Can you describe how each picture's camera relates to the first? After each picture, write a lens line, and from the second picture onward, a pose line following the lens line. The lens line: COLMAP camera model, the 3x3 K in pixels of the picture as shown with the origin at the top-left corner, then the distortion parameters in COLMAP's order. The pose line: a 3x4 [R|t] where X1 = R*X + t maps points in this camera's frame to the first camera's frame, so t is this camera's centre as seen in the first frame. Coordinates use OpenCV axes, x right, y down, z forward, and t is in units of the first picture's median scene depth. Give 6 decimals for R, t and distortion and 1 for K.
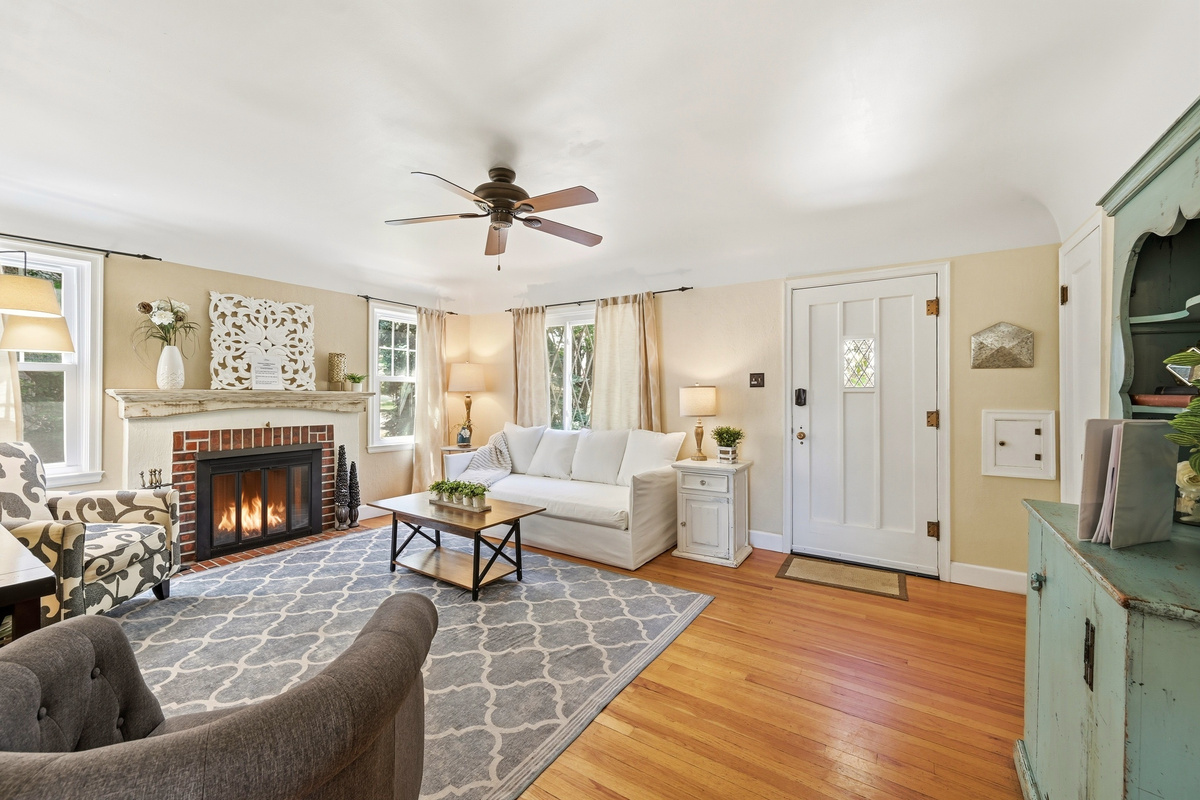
lens RADIAL K [[486.0, 0, 594.9], [0, 486.0, 394.7], [0, 0, 1]] dist [-0.003193, -0.000071]
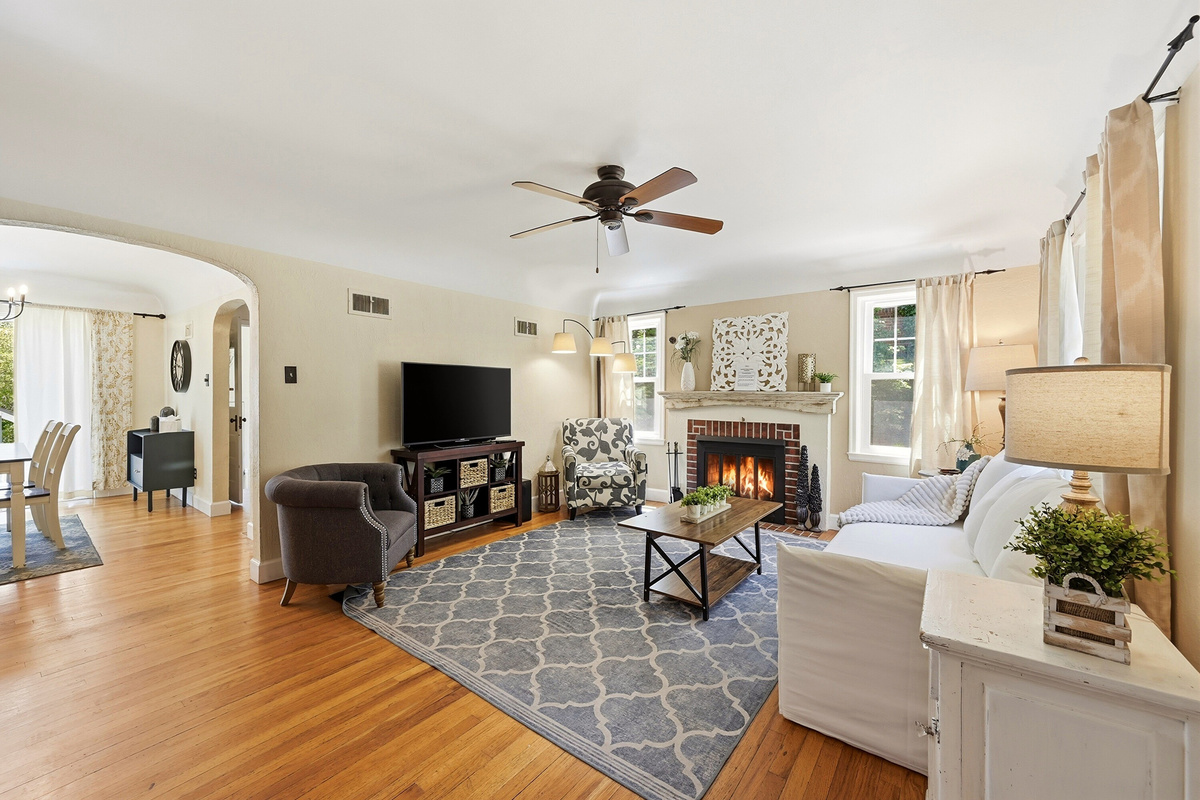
lens RADIAL K [[486.0, 0, 610.3], [0, 486.0, 404.0], [0, 0, 1]] dist [-0.003193, -0.000071]
pose [[-0.076253, 0.021056, -0.996866, 0.589311], [-0.002888, 0.999768, 0.021338, -0.002275], [0.997084, 0.004506, -0.076174, 0.788852]]
